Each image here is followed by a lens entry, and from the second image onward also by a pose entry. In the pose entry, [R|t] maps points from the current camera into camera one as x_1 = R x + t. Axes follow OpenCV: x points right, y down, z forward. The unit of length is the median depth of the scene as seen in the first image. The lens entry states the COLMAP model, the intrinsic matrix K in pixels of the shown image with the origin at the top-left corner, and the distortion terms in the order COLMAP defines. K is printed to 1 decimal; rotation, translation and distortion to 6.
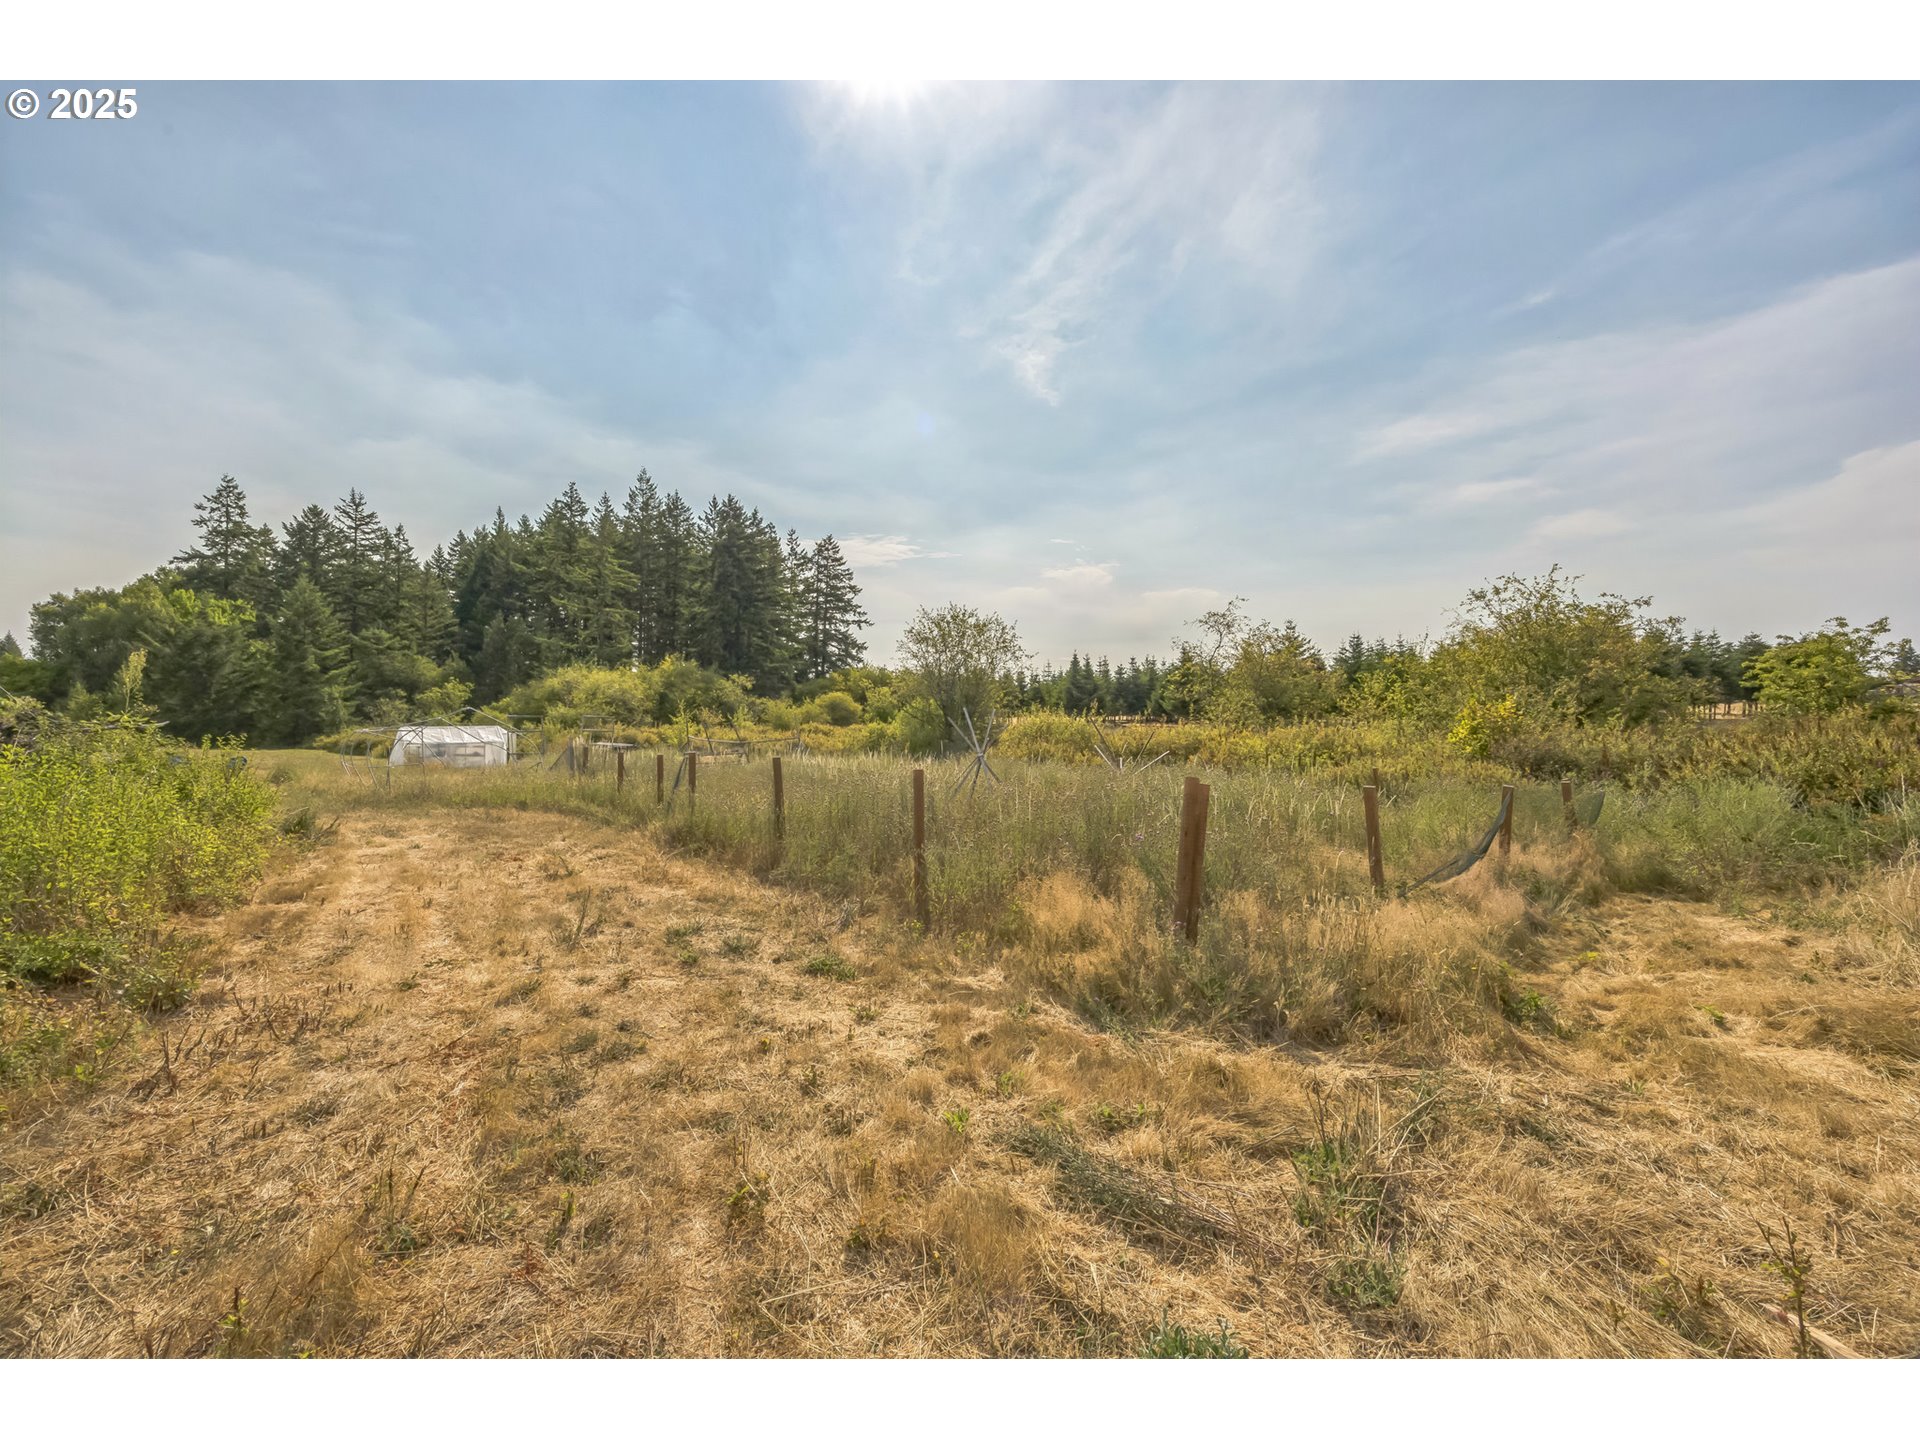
lens RADIAL K [[745.2, 0, 938.2], [0, 745.2, 722.8], [0, 0, 1]] dist [0.004300, -0.001641]
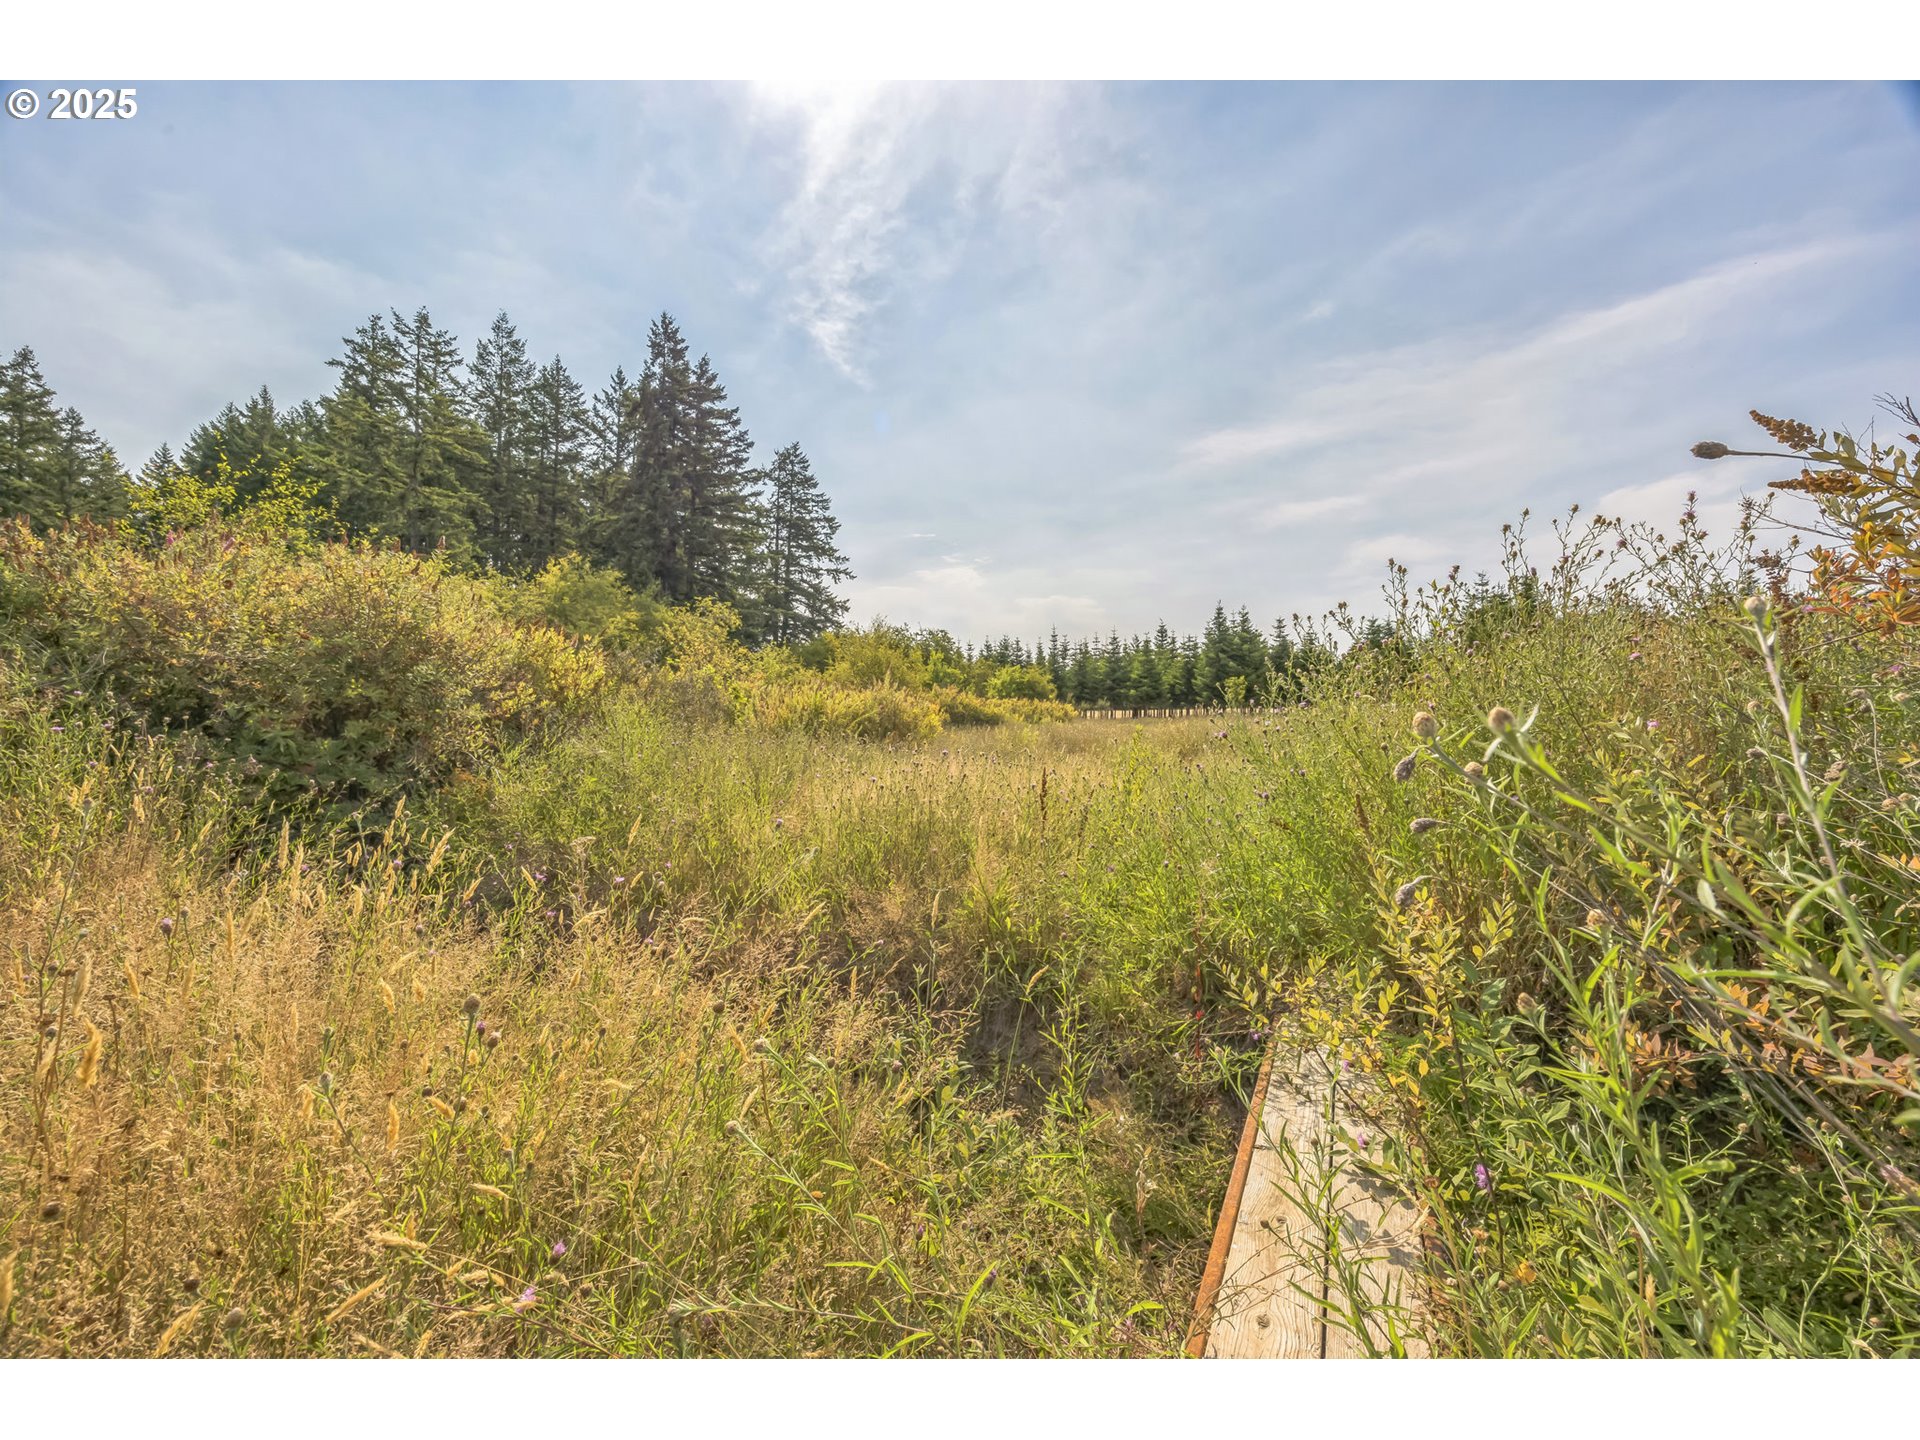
lens RADIAL K [[745.2, 0, 951.0], [0, 745.2, 712.4], [0, 0, 1]] dist [0.004300, -0.001641]
pose [[0.985945, 0.005711, 0.166975, -0.137165], [-0.002351, 0.999791, -0.020310, 0.012831], [-0.167056, 0.019632, 0.985752, 0.351487]]
